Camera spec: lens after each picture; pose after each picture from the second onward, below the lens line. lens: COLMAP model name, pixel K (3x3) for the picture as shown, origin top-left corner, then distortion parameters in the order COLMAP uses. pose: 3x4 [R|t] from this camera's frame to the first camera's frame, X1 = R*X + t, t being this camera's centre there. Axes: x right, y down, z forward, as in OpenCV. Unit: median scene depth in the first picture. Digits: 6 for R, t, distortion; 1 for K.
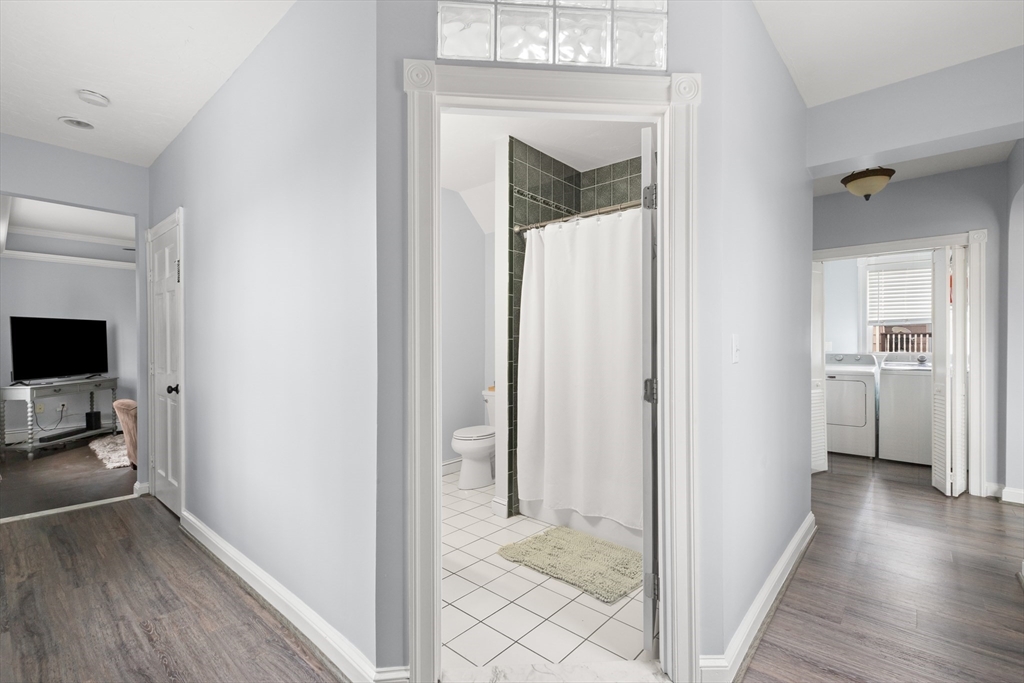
lens RADIAL K [[460.1, 0, 510.3], [0, 460.1, 343.3], [0, 0, 1]] dist [0.003384, -0.000590]
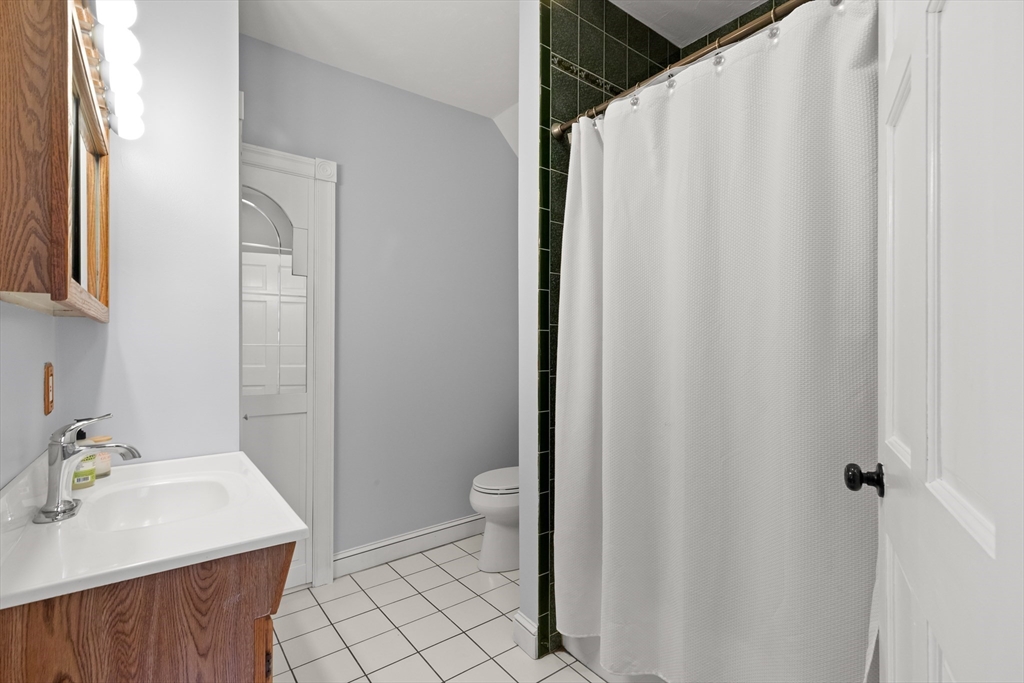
lens RADIAL K [[460.1, 0, 512.0], [0, 460.1, 345.8], [0, 0, 1]] dist [0.003384, -0.000590]
pose [[0.977757, 0.001924, -0.209733, 0.078726], [-0.003155, 0.999980, -0.005532, 0.012439], [0.209718, 0.006071, 0.977743, 0.458088]]
